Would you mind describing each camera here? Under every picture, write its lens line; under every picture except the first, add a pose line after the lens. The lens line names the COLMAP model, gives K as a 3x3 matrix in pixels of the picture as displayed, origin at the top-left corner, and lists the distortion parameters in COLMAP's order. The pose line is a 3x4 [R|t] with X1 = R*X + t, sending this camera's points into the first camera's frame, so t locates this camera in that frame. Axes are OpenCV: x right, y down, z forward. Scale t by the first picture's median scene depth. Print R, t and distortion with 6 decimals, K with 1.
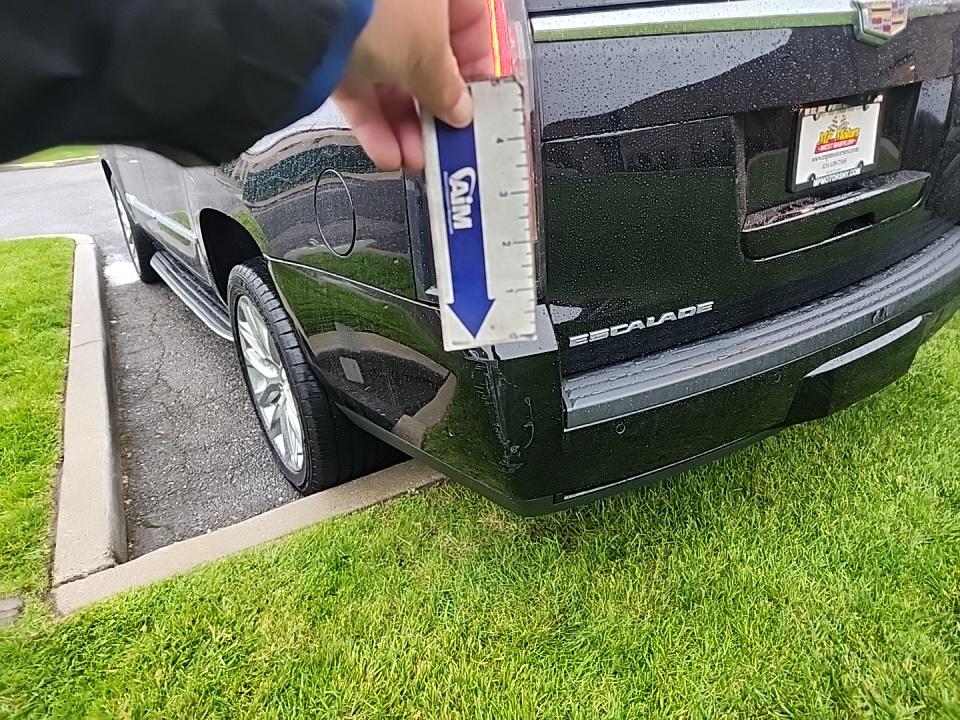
lens RADIAL K [[639.2, 0, 462.5], [0, 639.2, 360.1], [0, 0, 1]] dist [0.083112, -0.064756]
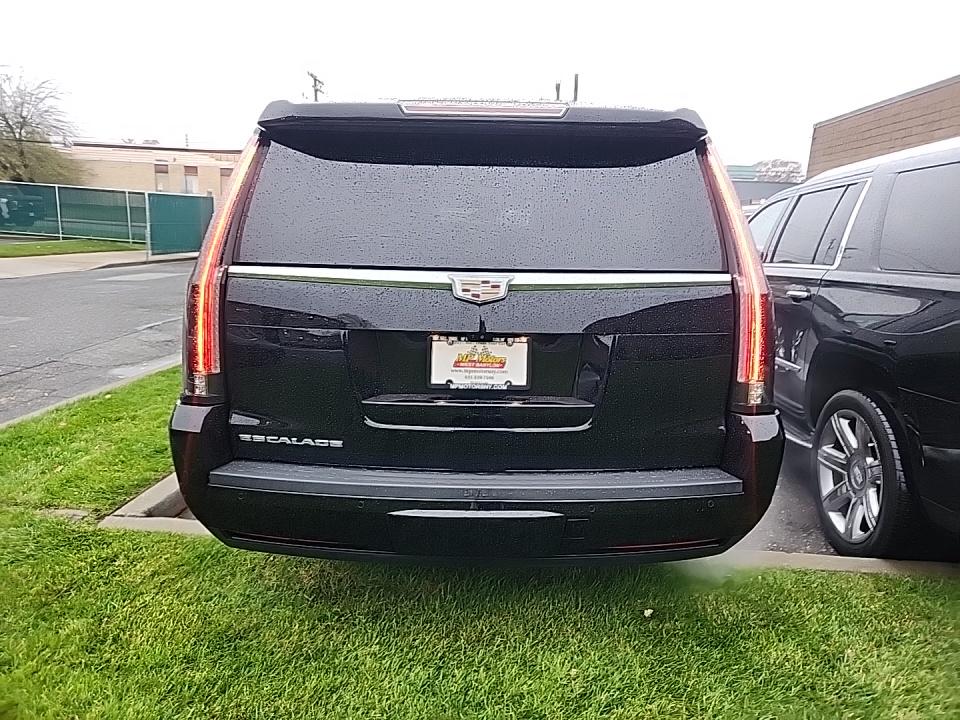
lens RADIAL K [[642.4, 0, 492.0], [0, 642.4, 361.6], [0, 0, 1]] dist [0.083091, -0.080895]
pose [[0.840368, 0.201694, -0.503092, 1.285905], [-0.299859, 0.946209, -0.121542, -0.172383], [0.451516, 0.252997, 0.855643, -0.183081]]
